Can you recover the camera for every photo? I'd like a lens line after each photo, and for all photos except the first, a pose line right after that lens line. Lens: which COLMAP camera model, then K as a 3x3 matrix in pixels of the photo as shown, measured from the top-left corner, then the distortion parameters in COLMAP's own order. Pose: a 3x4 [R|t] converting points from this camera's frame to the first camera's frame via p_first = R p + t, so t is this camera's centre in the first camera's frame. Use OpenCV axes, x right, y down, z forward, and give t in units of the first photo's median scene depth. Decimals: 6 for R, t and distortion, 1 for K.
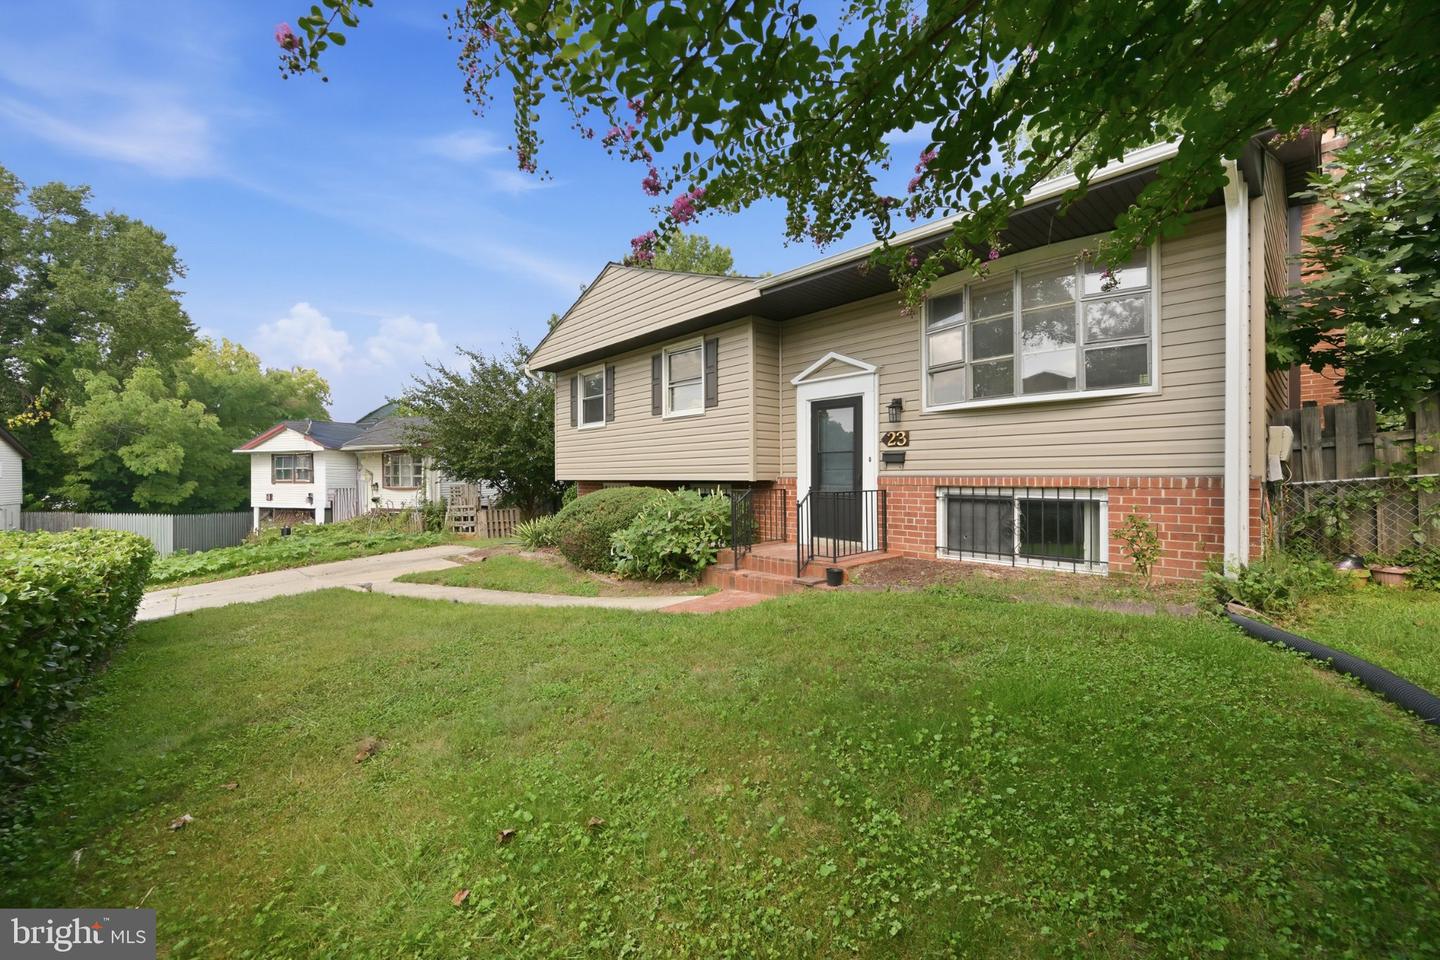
lens RADIAL K [[581.4, 0, 717.0], [0, 581.4, 480.1], [0, 0, 1]] dist [-0.000140, -0.000014]
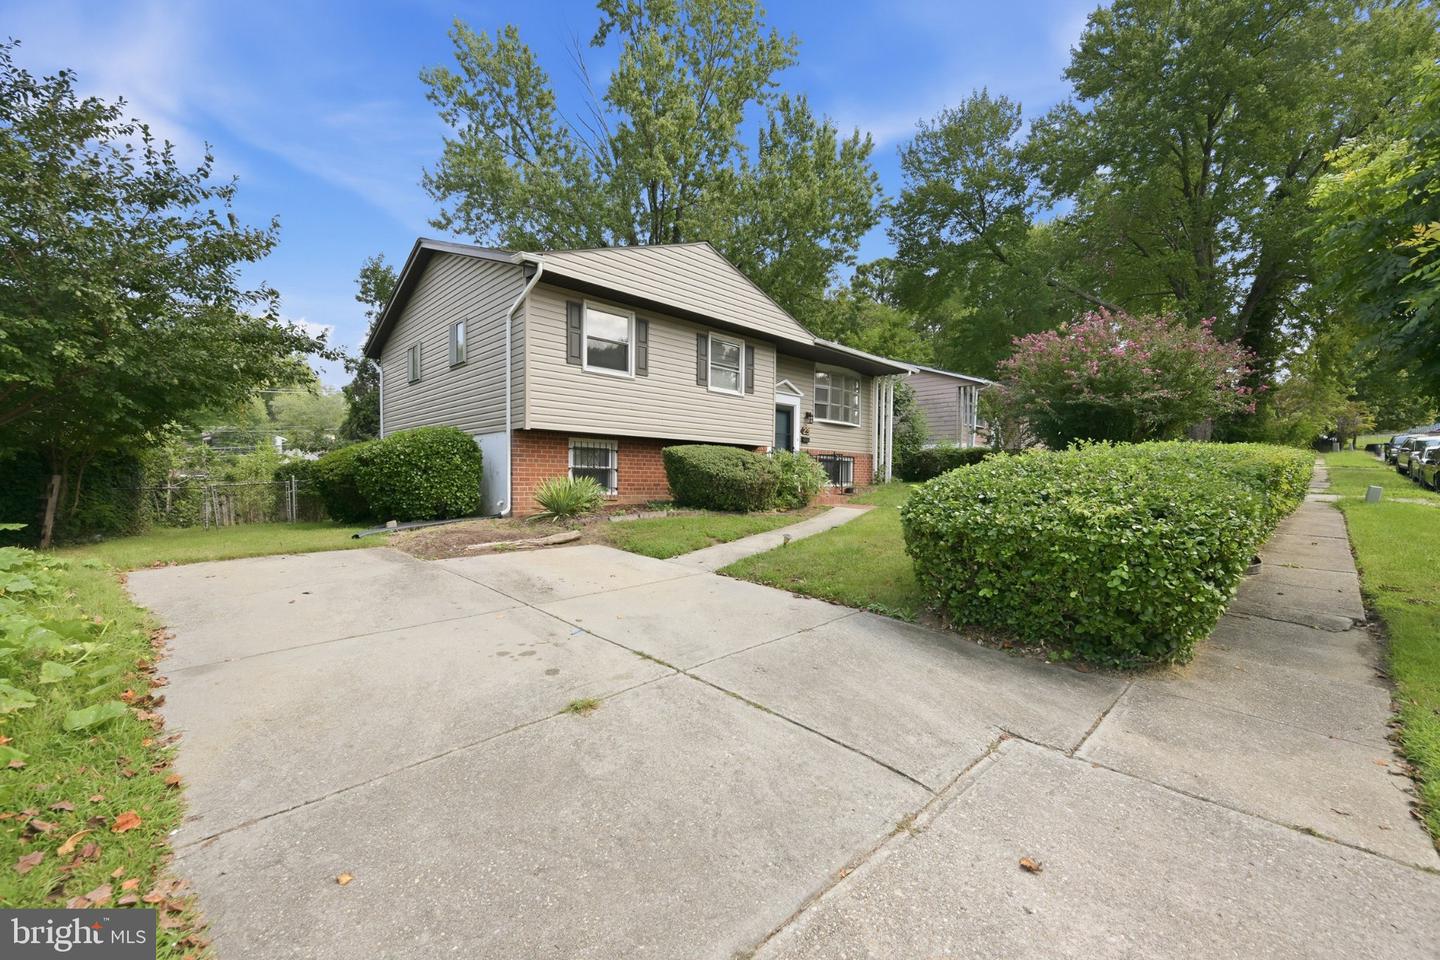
lens RADIAL K [[581.4, 0, 717.0], [0, 581.4, 480.1], [0, 0, 1]] dist [-0.000140, -0.000014]
pose [[-0.025314, 0.008364, 0.999645, -1.785605], [-0.005484, 0.999949, -0.008505, 0.125278], [-0.999665, -0.005697, -0.025267, 1.385206]]
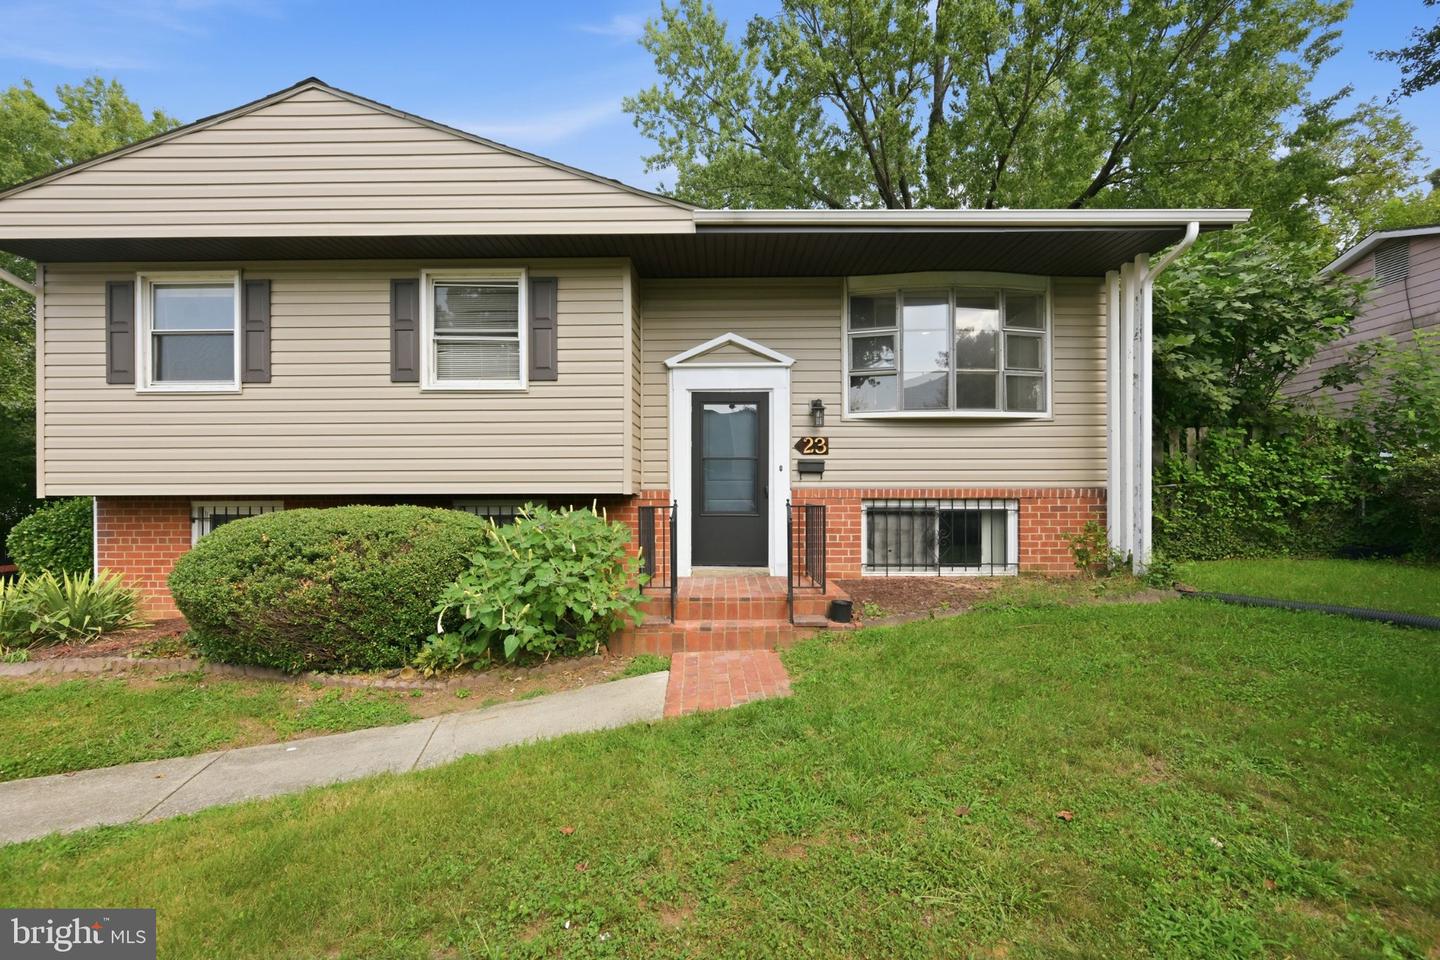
lens RADIAL K [[589.6, 0, 717.7], [0, 589.6, 495.1], [0, 0, 1]] dist [0.000997, 0.000120]
pose [[0.673401, -0.007070, 0.739244, -0.454117], [0.005438, 0.999975, 0.004611, -0.001141], [-0.739258, 0.000915, 0.673422, 0.512991]]
